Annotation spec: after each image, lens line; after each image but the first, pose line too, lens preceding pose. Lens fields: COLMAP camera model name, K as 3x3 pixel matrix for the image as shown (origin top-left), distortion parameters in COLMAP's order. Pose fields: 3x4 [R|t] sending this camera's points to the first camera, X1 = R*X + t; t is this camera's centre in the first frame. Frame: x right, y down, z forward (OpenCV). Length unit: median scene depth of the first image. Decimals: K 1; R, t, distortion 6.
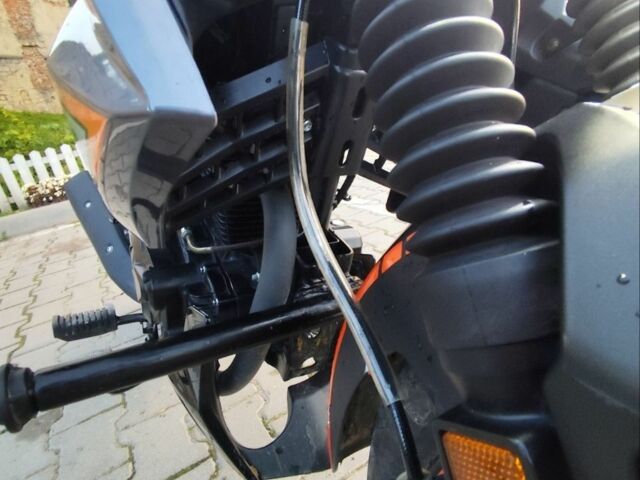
lens RADIAL K [[392.2, 0, 319.9], [0, 392.2, 234.4], [0, 0, 1]] dist [0.049749, -0.042458]
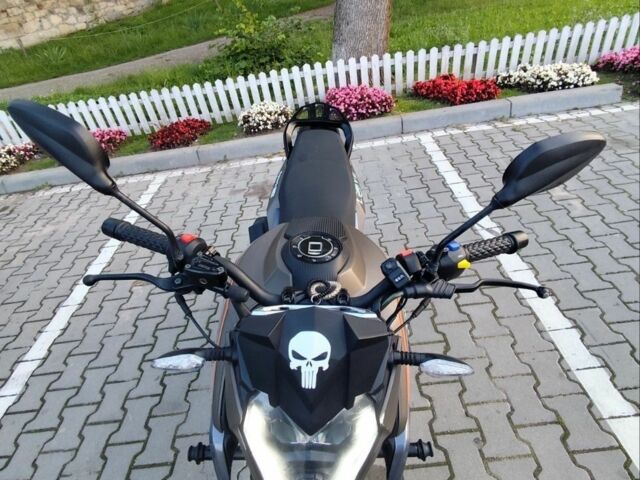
lens RADIAL K [[392.2, 0, 320.0], [0, 392.2, 236.5], [0, 0, 1]] dist [0.049749, -0.042458]
pose [[0.881092, 0.296589, -0.368391, 0.087659], [-0.163913, 0.922153, 0.350381, -0.276134], [0.443632, -0.248334, 0.861116, -0.106449]]
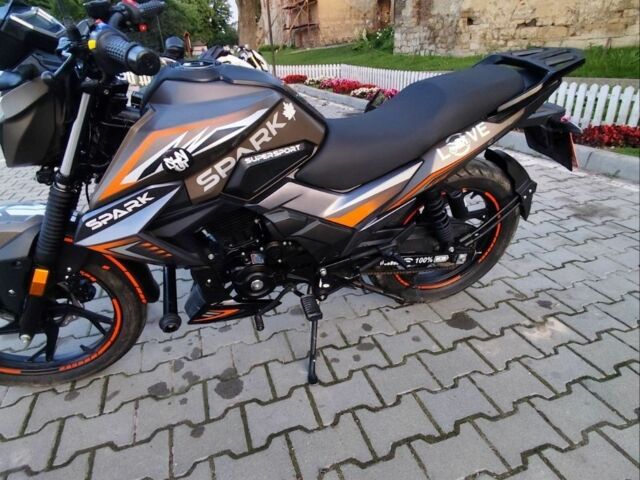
lens RADIAL K [[392.2, 0, 320.8], [0, 392.2, 234.9], [0, 0, 1]] dist [0.049749, -0.042458]
pose [[-0.185666, 0.565694, -0.803442, 0.296718], [-0.278719, 0.753756, 0.595119, -0.280685], [0.942255, 0.334428, 0.017723, 0.281701]]
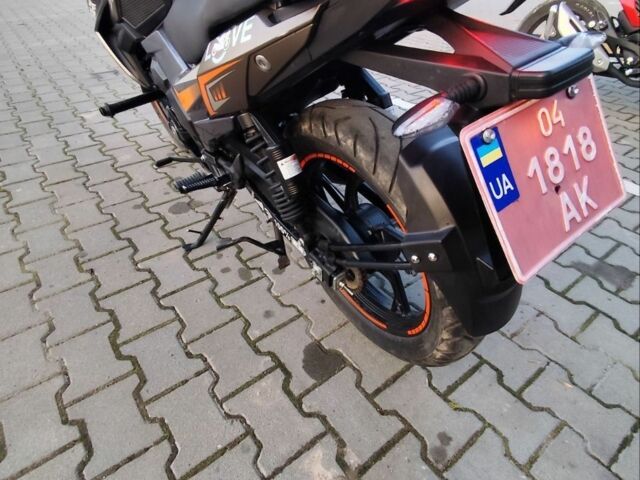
lens RADIAL K [[392.2, 0, 320.8], [0, 392.2, 236.7], [0, 0, 1]] dist [0.049749, -0.042458]
pose [[-0.981153, 0.192398, -0.017938, -0.109256], [0.086278, 0.519255, 0.850253, -0.282856], [0.172902, 0.832681, -0.526069, 0.596541]]
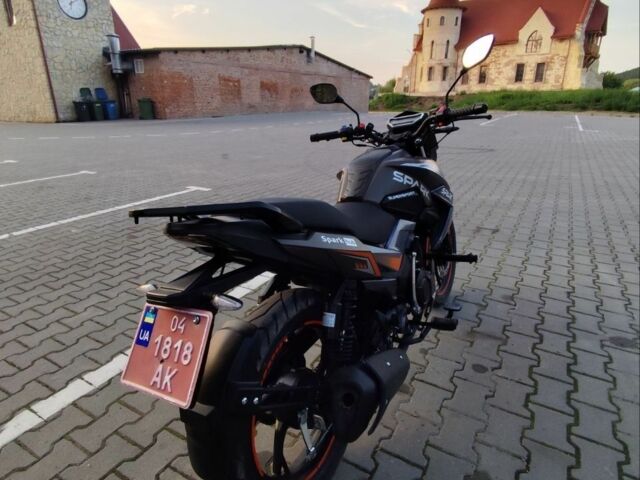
lens RADIAL K [[392.2, 0, 321.4], [0, 392.2, 230.1], [0, 0, 1]] dist [0.049749, -0.042458]
pose [[-0.484429, -0.109309, 0.867975, -0.487524], [0.384953, 0.864311, 0.323695, -0.278340], [-0.785583, 0.490936, -0.376618, 0.488073]]
